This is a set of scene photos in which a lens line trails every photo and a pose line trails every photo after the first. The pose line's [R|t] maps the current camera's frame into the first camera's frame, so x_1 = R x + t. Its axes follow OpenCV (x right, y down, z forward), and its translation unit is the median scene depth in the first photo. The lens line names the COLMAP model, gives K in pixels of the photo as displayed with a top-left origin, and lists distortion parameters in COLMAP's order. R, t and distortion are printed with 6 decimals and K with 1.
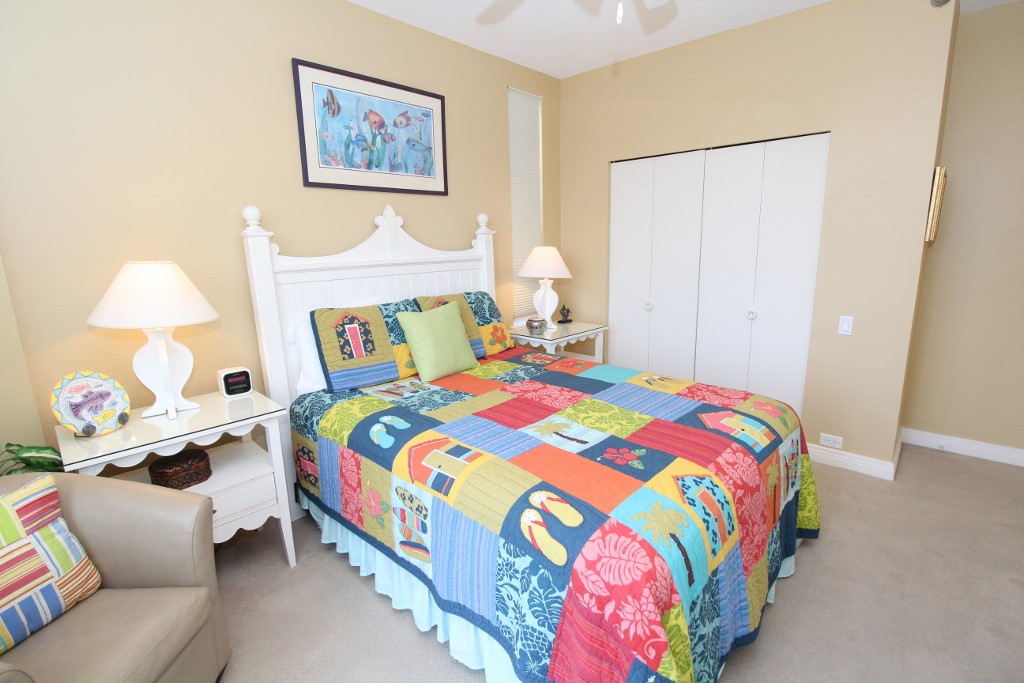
lens RADIAL K [[477.9, 0, 507.1], [0, 477.9, 339.4], [0, 0, 1]] dist [0.000133, -0.011823]
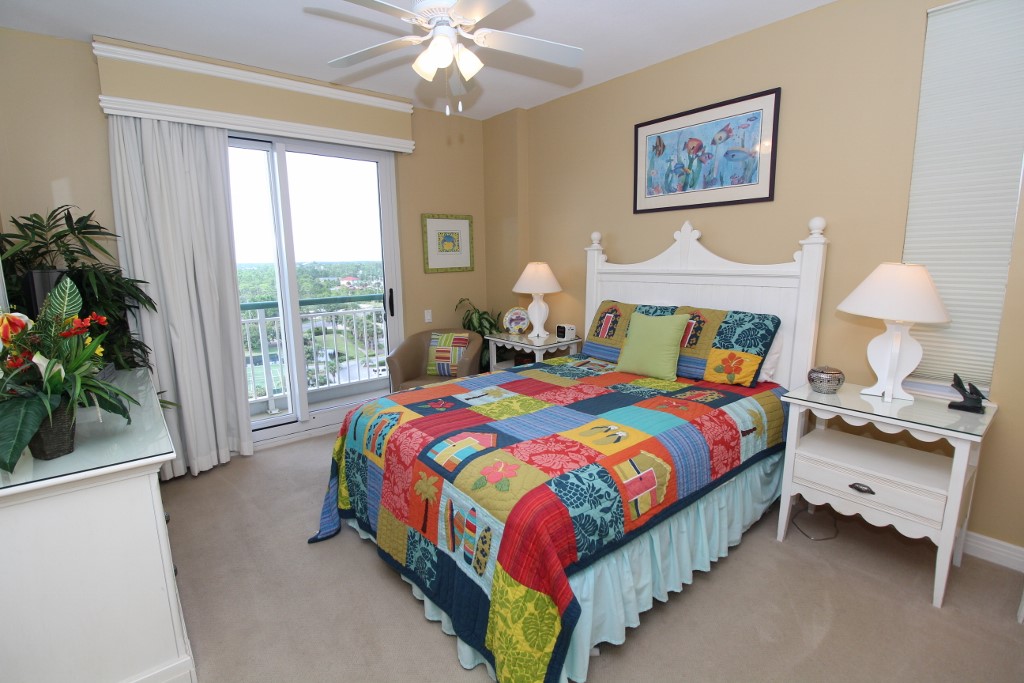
lens RADIAL K [[477.1, 0, 516.9], [0, 477.1, 340.6], [0, 0, 1]] dist [0.000342, -0.010568]
pose [[-0.116838, 0.196024, -0.973614, 1.100098], [-0.183143, 0.959263, 0.215113, -0.211933], [0.976119, 0.203444, -0.076178, 0.888697]]
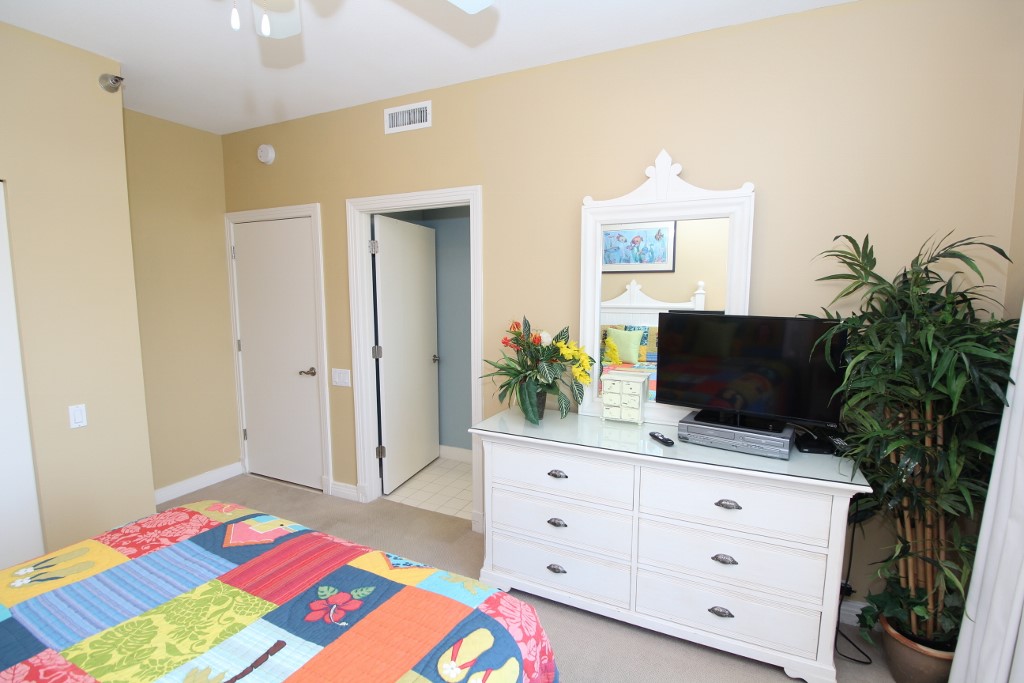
lens RADIAL K [[474.2, 0, 512.0], [0, 474.2, 341.5], [0, 0, 1]] dist [-0.019571, -0.001552]
pose [[-0.304754, -0.083296, 0.948782, -0.359647], [0.200914, 0.968129, 0.149529, -0.151867], [-0.930999, 0.236193, -0.278306, 0.574971]]
